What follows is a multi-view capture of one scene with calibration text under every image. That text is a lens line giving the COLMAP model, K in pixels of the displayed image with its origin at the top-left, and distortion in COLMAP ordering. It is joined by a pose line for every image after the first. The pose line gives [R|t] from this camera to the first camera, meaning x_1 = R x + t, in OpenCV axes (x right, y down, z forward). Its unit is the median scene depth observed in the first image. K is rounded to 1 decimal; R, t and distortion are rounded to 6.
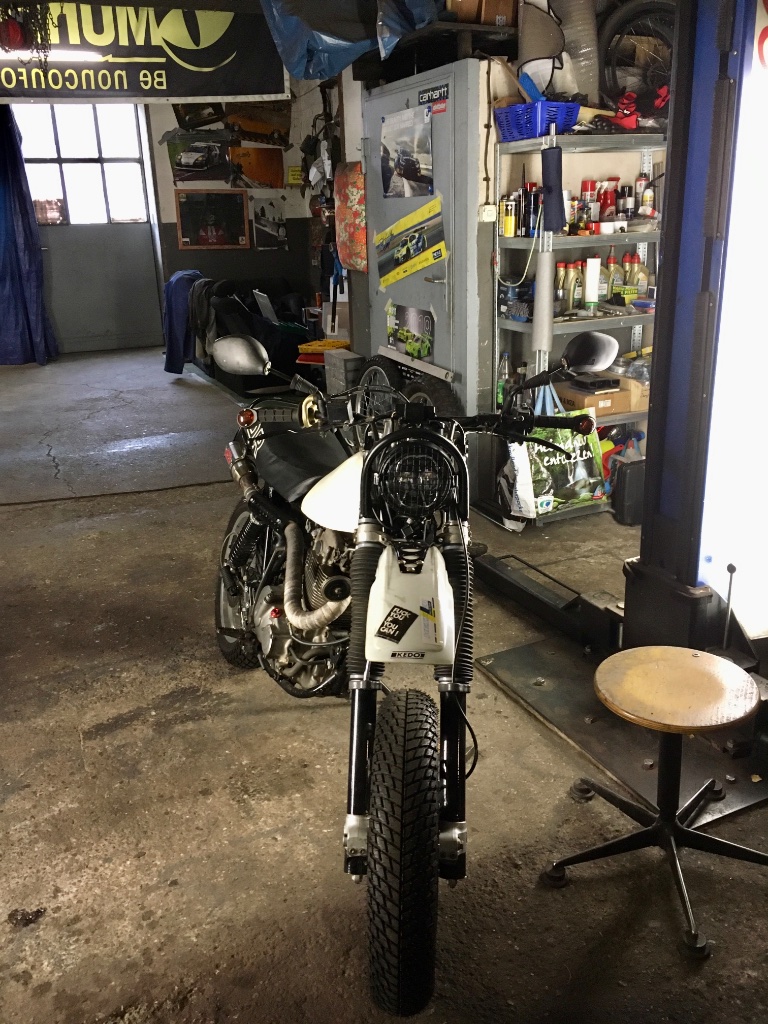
lens RADIAL K [[878.7, 0, 386.5], [0, 878.7, 513.7], [0, 0, 1]] dist [0.065248, -0.097248]
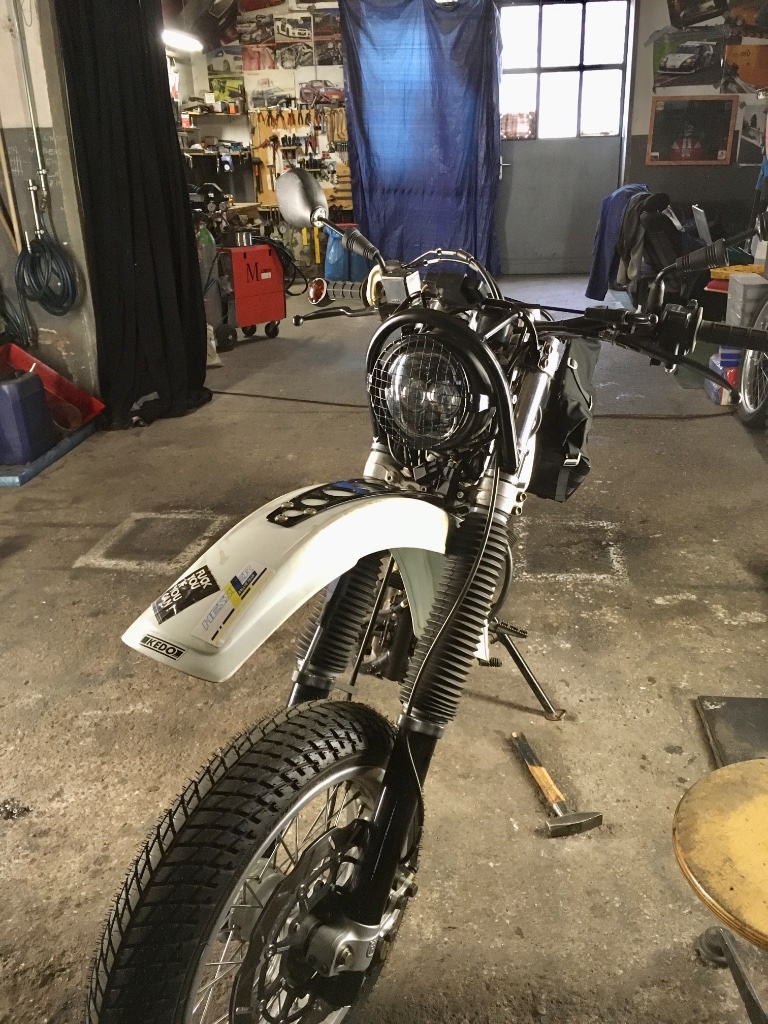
lens RADIAL K [[878.7, 0, 379.4], [0, 878.7, 511.7], [0, 0, 1]] dist [0.065248, -0.097248]
pose [[0.841134, 0.201794, -0.501770, 0.065484], [-0.170642, 0.979415, 0.107833, -0.003337], [0.513201, -0.005079, 0.858253, 0.082480]]
